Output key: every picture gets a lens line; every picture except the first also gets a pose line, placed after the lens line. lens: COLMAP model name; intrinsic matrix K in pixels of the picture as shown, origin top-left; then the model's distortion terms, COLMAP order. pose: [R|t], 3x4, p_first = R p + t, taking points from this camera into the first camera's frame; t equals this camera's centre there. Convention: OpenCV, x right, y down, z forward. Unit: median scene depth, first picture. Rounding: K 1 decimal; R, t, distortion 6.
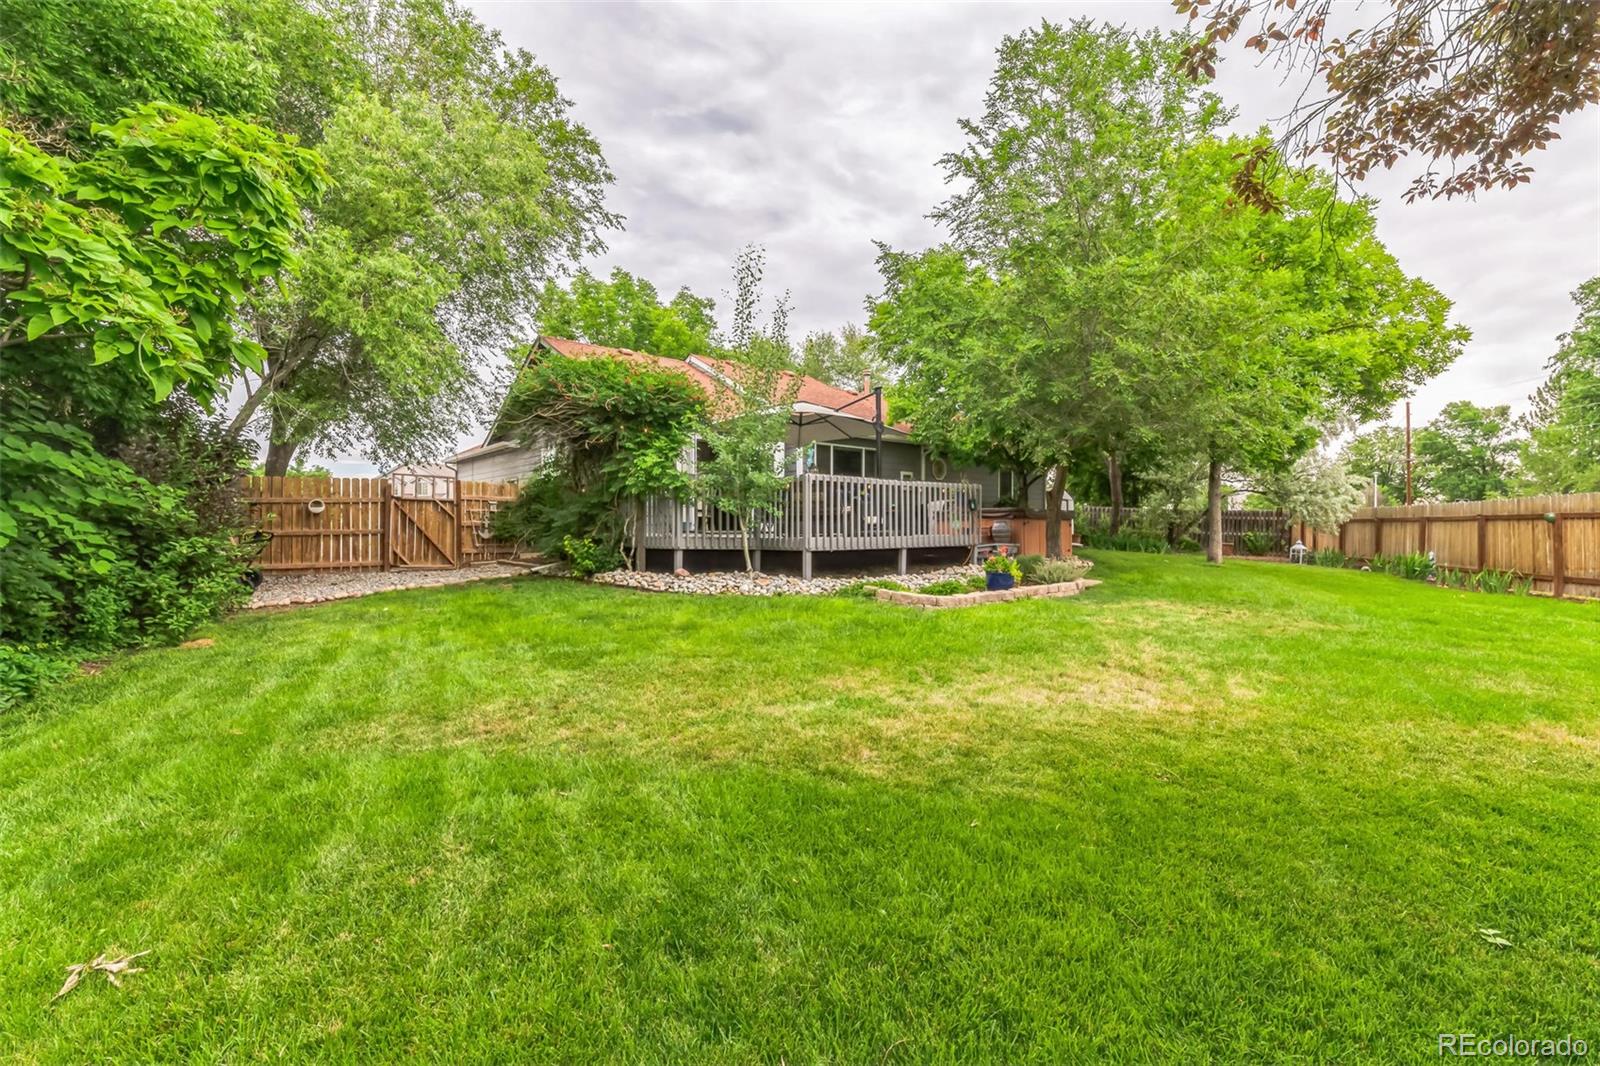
lens RADIAL K [[692.8, 0, 804.5], [0, 692.8, 530.0], [0, 0, 1]] dist [-0.003156, -0.000250]
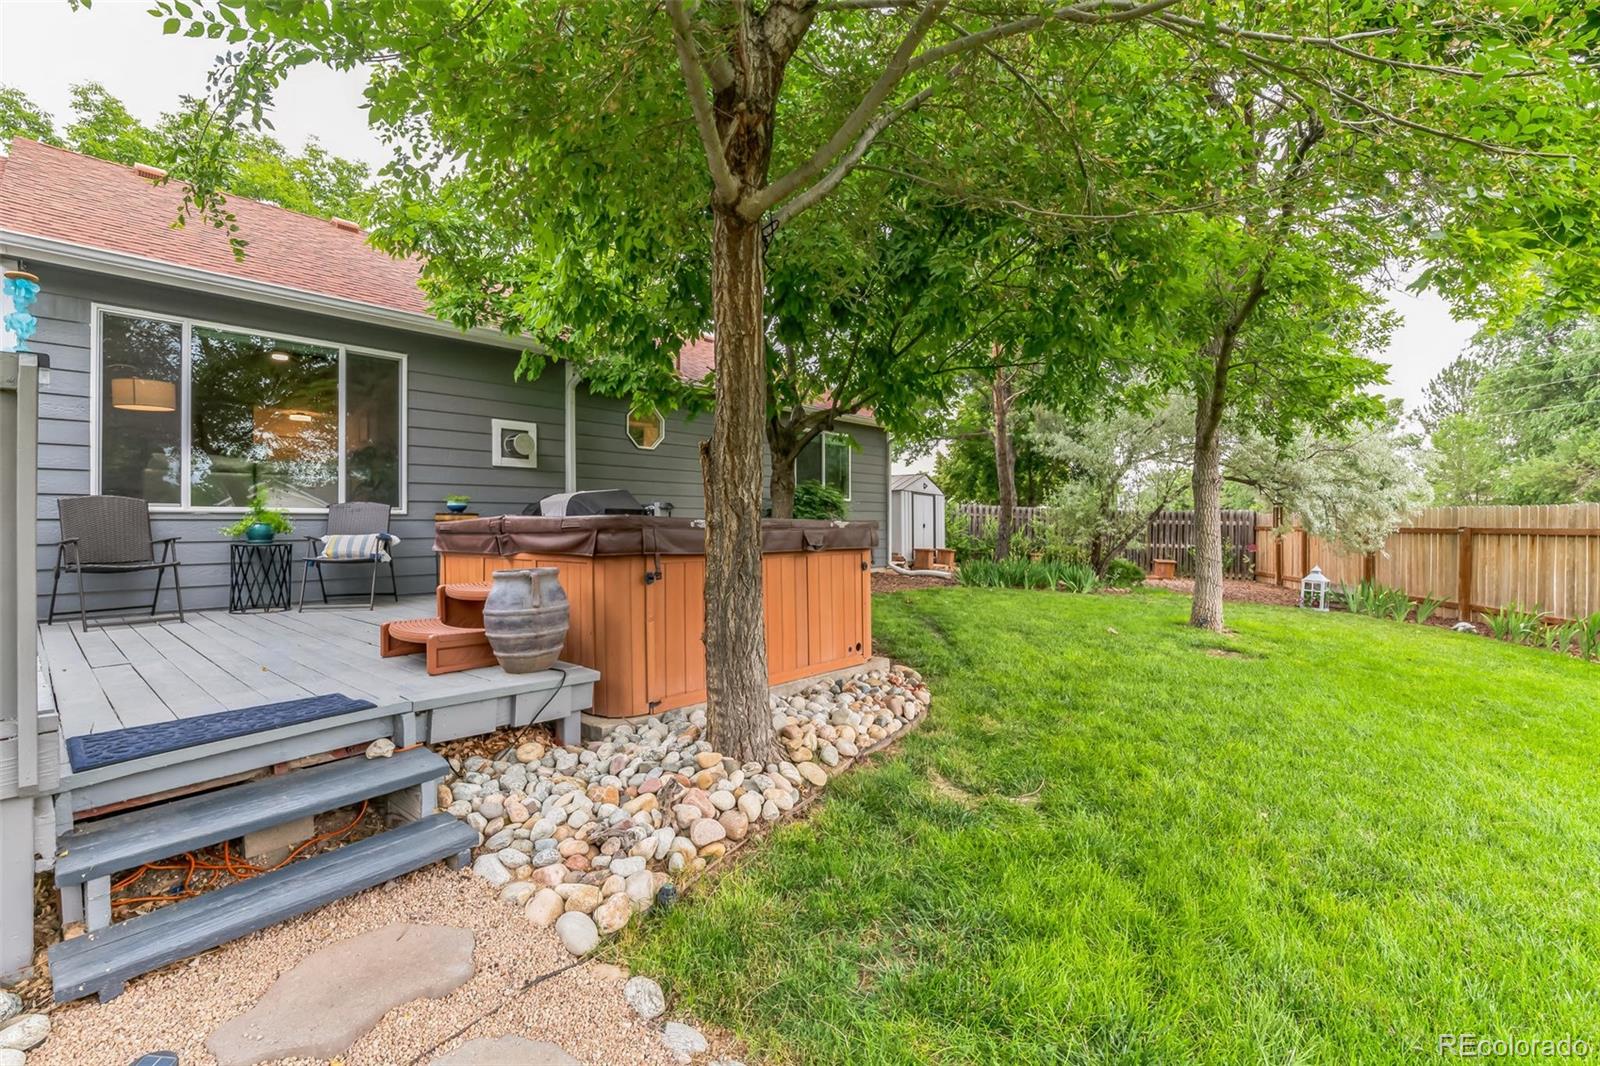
lens RADIAL K [[692.8, 0, 796.5], [0, 692.8, 527.6], [0, 0, 1]] dist [-0.003156, -0.000250]
pose [[0.992254, -0.004044, 0.124161, 0.178546], [0.003935, 0.999992, 0.001124, -0.014914], [-0.124164, -0.000626, 0.992261, 0.391018]]
